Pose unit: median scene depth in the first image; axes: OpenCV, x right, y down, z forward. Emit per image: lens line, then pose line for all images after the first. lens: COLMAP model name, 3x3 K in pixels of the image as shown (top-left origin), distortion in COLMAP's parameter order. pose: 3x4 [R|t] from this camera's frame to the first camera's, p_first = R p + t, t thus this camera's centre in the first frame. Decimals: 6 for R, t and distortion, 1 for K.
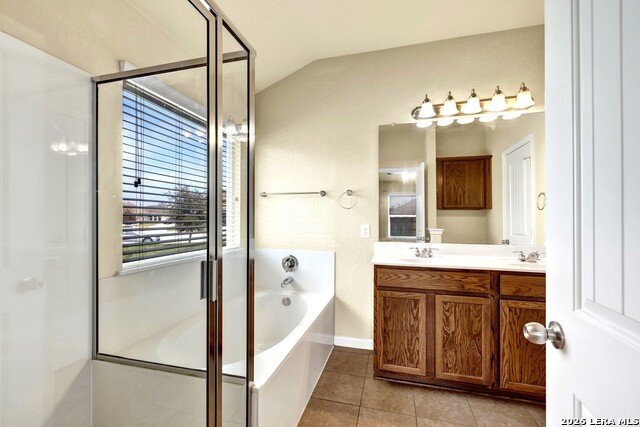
lens RADIAL K [[282.6, 0, 323.8], [0, 282.6, 214.7], [0, 0, 1]] dist [0.002614, 0.000237]
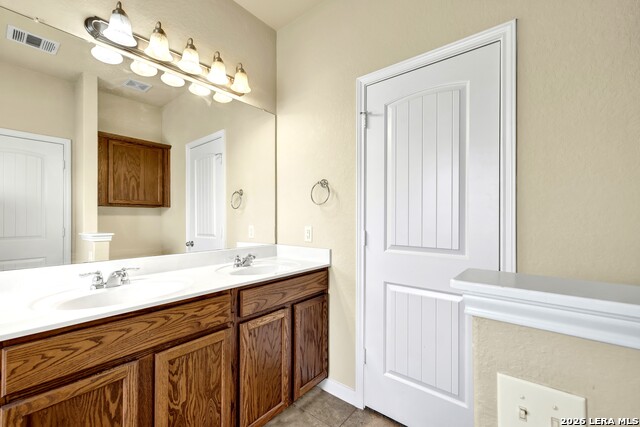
lens RADIAL K [[282.6, 0, 323.8], [0, 282.6, 214.7], [0, 0, 1]] dist [0.002614, 0.000237]
pose [[0.438379, 0.006854, 0.898764, 0.037309], [-0.007993, 0.999961, -0.003728, 0.006750], [-0.898755, -0.005550, 0.438416, 0.452891]]
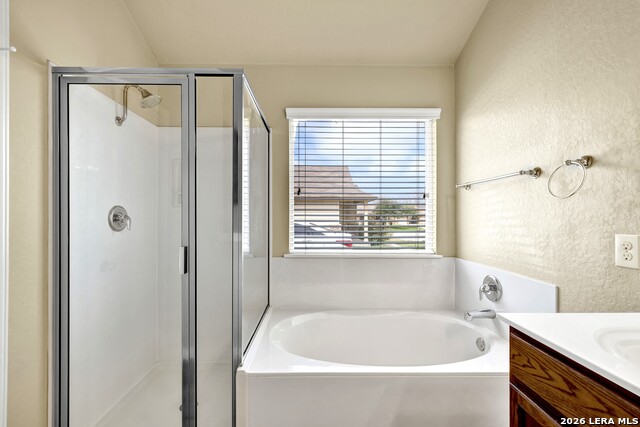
lens RADIAL K [[282.6, 0, 323.8], [0, 282.6, 214.7], [0, 0, 1]] dist [0.002614, 0.000237]
pose [[0.242323, -0.006708, -0.970172, 0.552986], [0.009617, 0.999944, -0.004512, 0.005981], [0.970148, -0.008237, 0.242374, 0.621271]]
